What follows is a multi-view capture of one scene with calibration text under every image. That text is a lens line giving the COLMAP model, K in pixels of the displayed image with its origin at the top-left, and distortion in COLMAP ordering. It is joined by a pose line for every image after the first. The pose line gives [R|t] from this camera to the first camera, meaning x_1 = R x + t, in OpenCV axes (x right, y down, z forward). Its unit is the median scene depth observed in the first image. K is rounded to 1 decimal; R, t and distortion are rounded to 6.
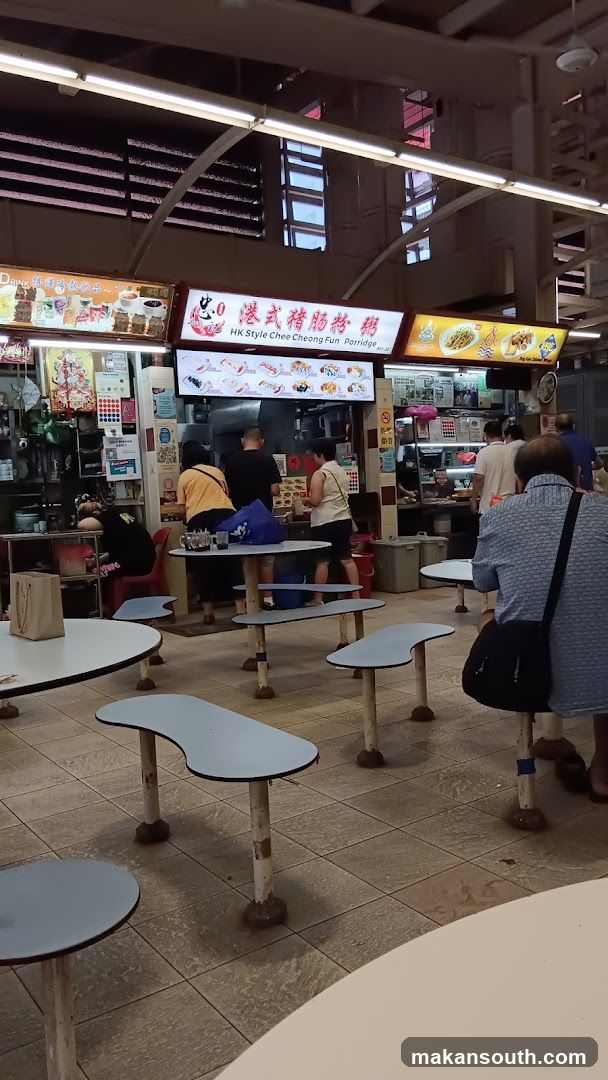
lens RADIAL K [[837.8, 0, 289.6], [0, 837.8, 551.5], [0, 0, 1]] dist [0.126860, -0.237685]
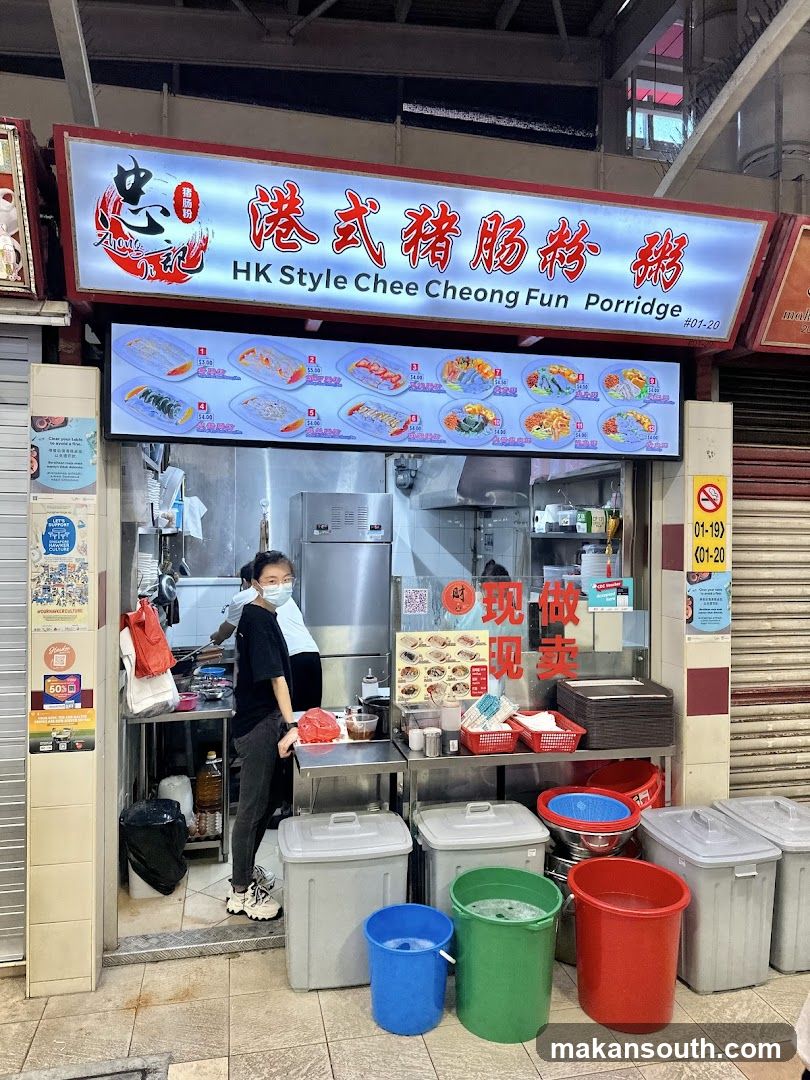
lens RADIAL K [[760.6, 0, 407.8], [0, 760.6, 544.6], [0, 0, 1]] dist [0.157886, -0.300682]
pose [[0.932739, 0.058861, -0.355716, 0.128712], [-0.077819, 0.996196, -0.039208, -0.127054], [0.352055, 0.064252, 0.933771, 0.691847]]
